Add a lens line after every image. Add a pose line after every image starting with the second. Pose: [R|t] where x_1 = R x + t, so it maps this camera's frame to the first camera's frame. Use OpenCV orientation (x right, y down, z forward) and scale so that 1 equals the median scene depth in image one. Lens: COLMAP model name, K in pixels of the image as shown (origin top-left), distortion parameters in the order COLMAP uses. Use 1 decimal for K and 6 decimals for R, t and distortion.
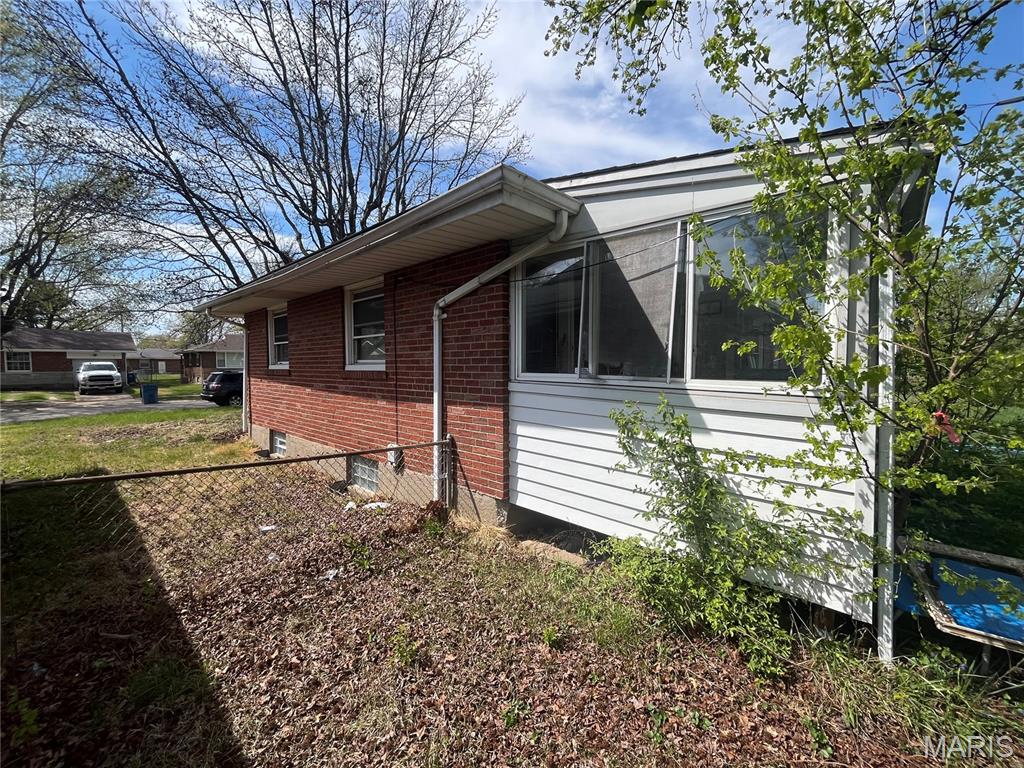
lens RADIAL K [[413.3, 0, 513.5], [0, 413.3, 383.4], [0, 0, 1]] dist [-0.001658, -0.000025]
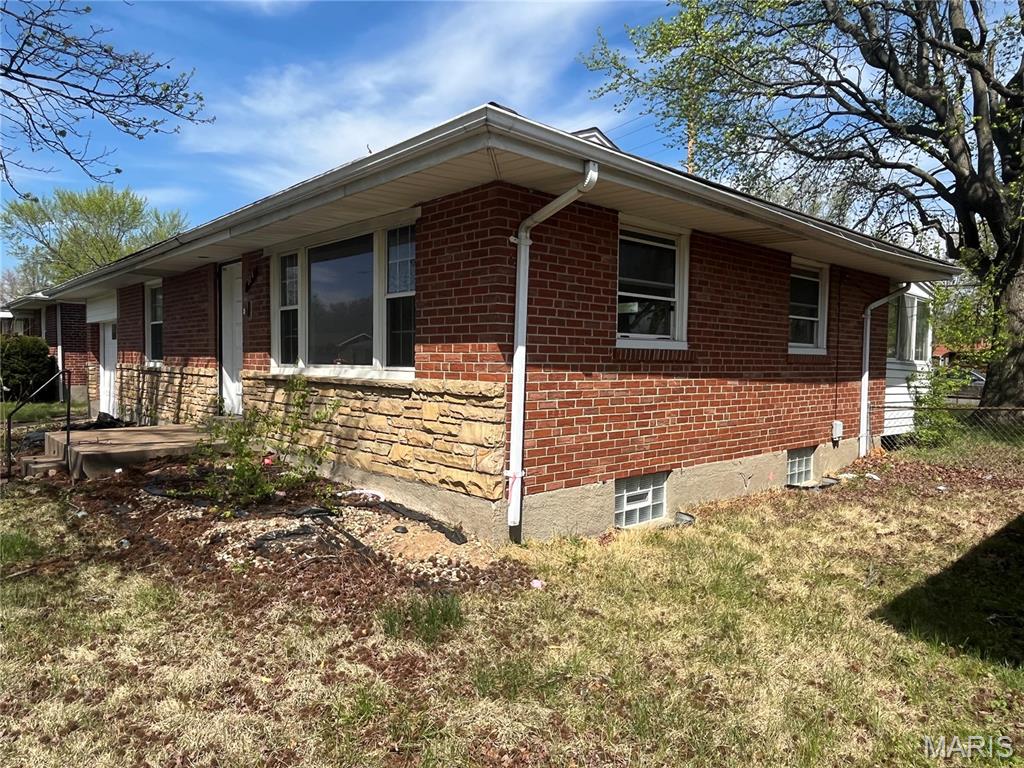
lens RADIAL K [[663.4, 0, 513.0], [0, 663.4, 385.3], [0, 0, 1]] dist [-0.001164, -0.000047]
pose [[0.090808, -0.043206, 0.994931, -1.749147], [0.020412, 0.998929, 0.041517, -0.033755], [-0.995659, 0.016538, 0.091592, 1.392467]]
